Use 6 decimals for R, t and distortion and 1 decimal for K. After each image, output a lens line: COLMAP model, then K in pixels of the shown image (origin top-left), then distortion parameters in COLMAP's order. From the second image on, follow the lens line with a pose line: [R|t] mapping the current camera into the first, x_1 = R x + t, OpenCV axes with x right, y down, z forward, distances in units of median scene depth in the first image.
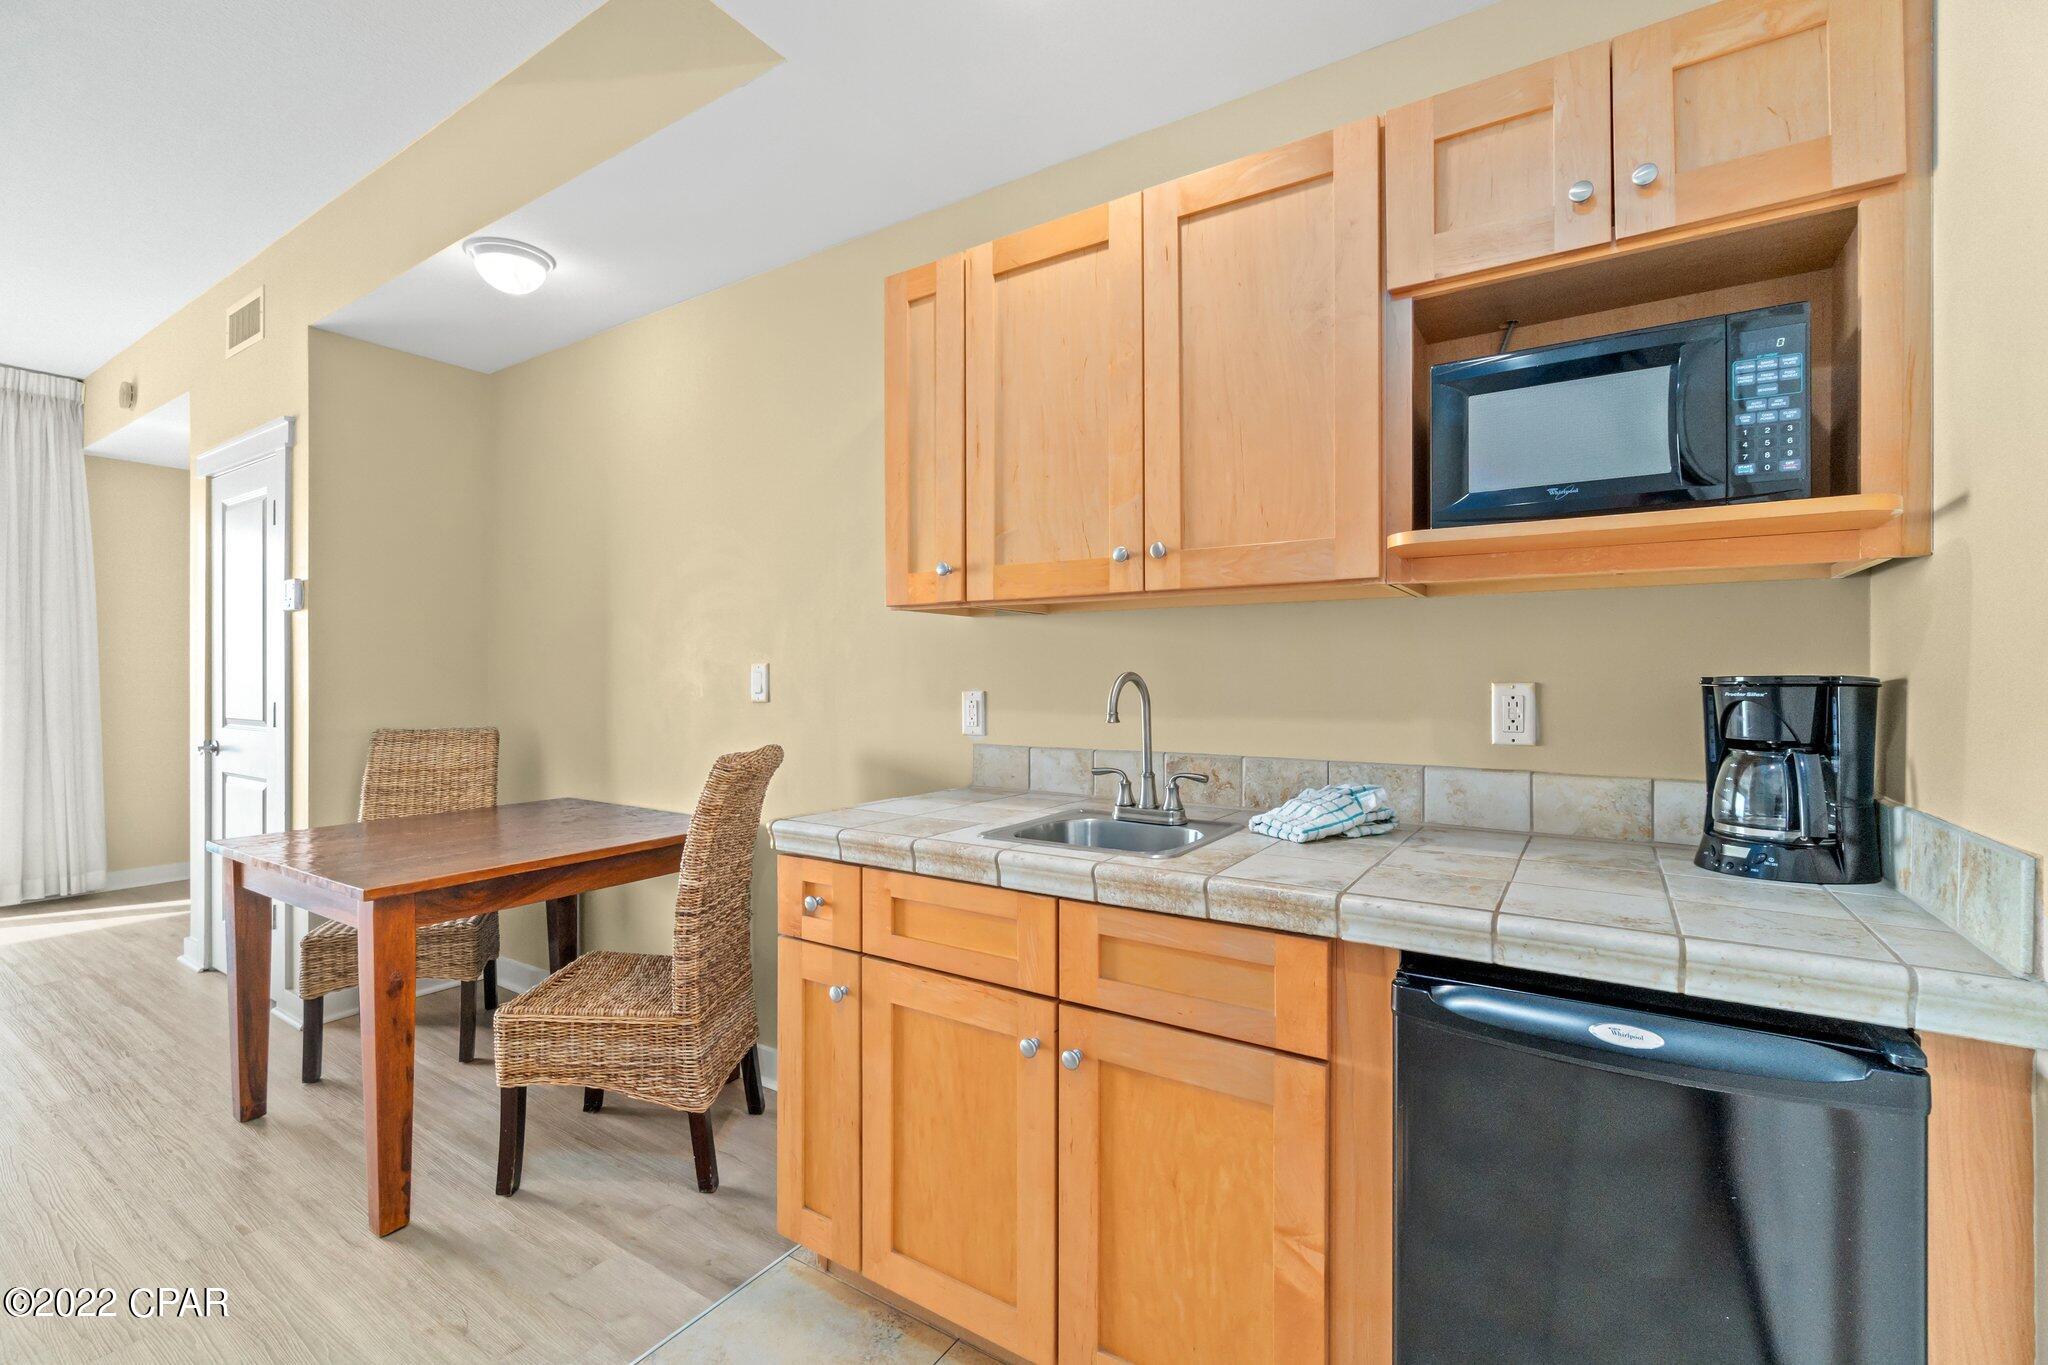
lens RADIAL K [[889.0, 0, 1021.3], [0, 889.0, 677.9], [0, 0, 1]] dist [-0.001934, 0.001476]
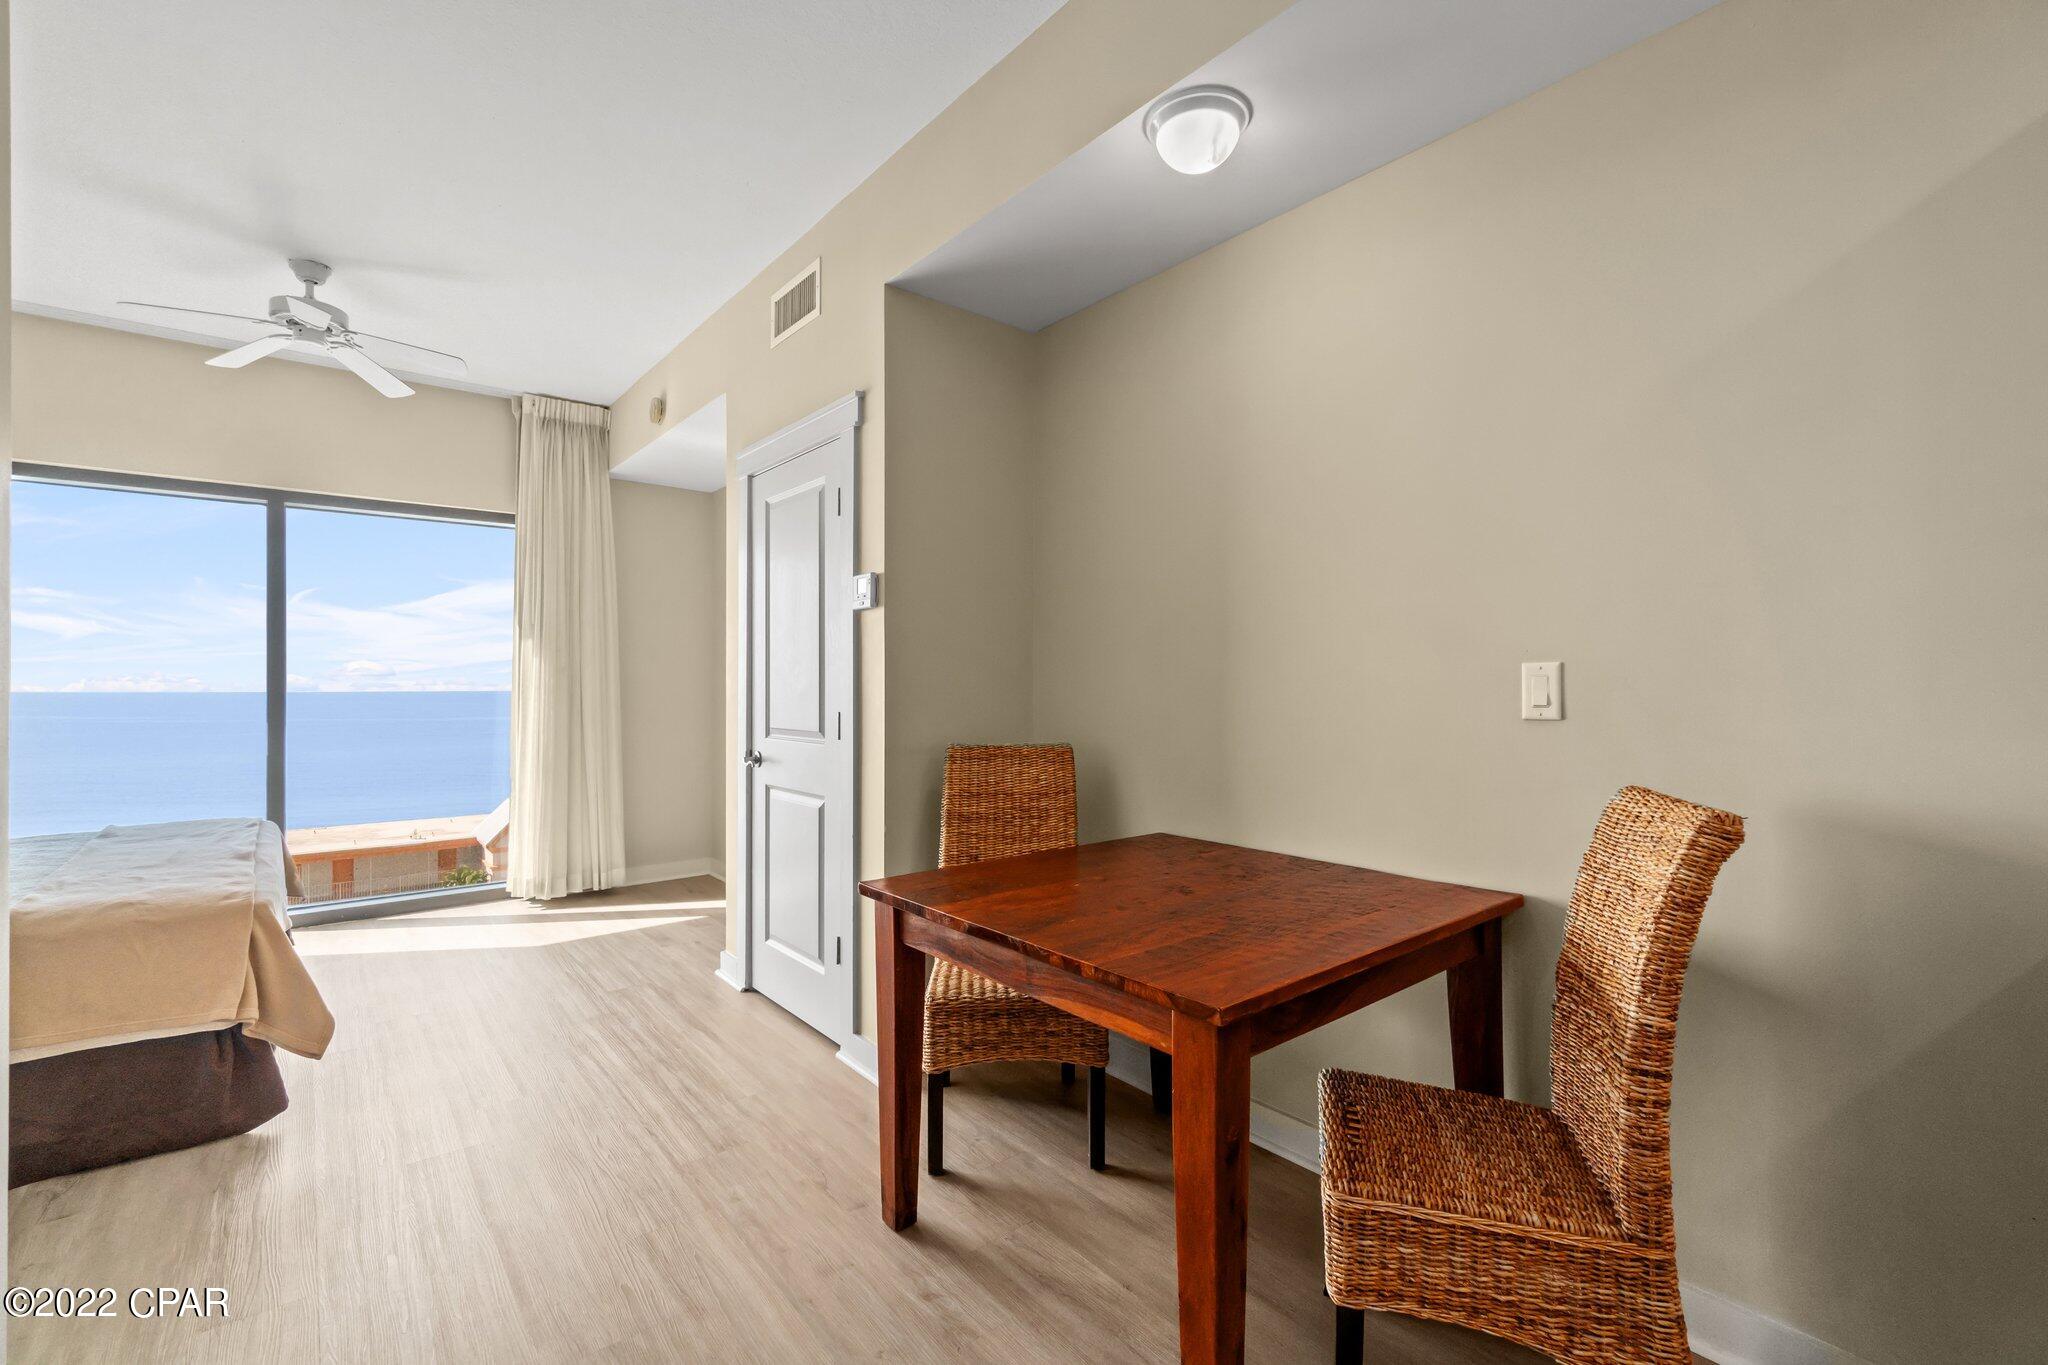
lens RADIAL K [[889.0, 0, 1025.6], [0, 889.0, 686.4], [0, 0, 1]] dist [-0.001934, 0.001476]
pose [[0.955484, -0.000162, -0.295043, -0.615434], [-0.000415, 0.999998, -0.001891, 0.004503], [0.295043, 0.001929, 0.955482, 0.303329]]
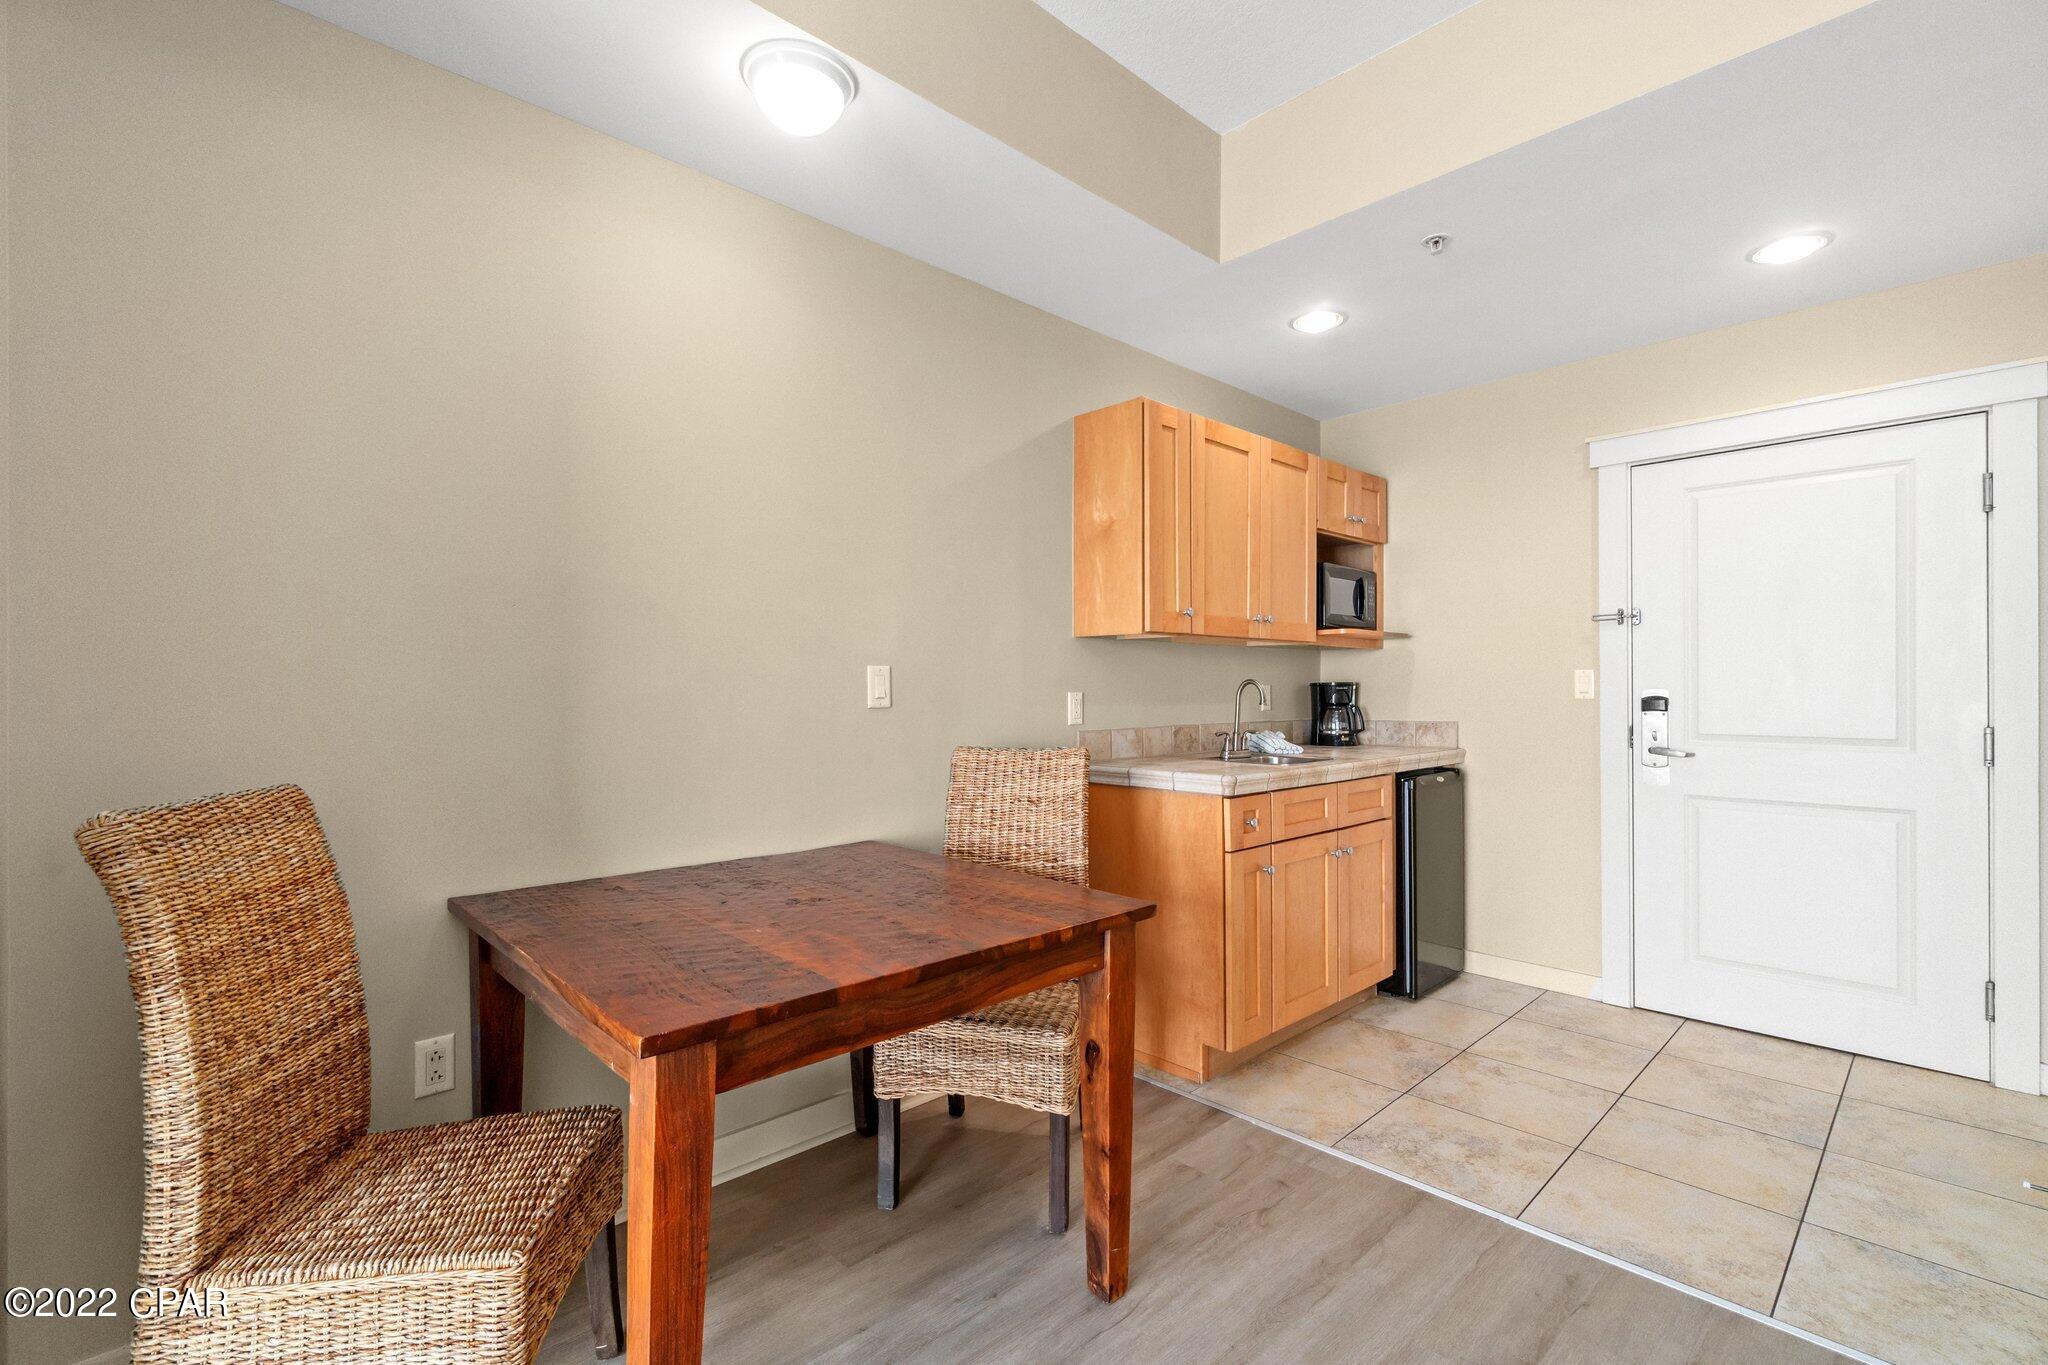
lens RADIAL K [[889.0, 0, 1011.4], [0, 889.0, 692.8], [0, 0, 1]] dist [-0.001934, 0.001476]
pose [[0.241909, -0.006366, 0.970278, -1.517065], [0.002057, 0.999980, 0.006047, 0.008146], [-0.970297, 0.000533, 0.241917, 0.836556]]
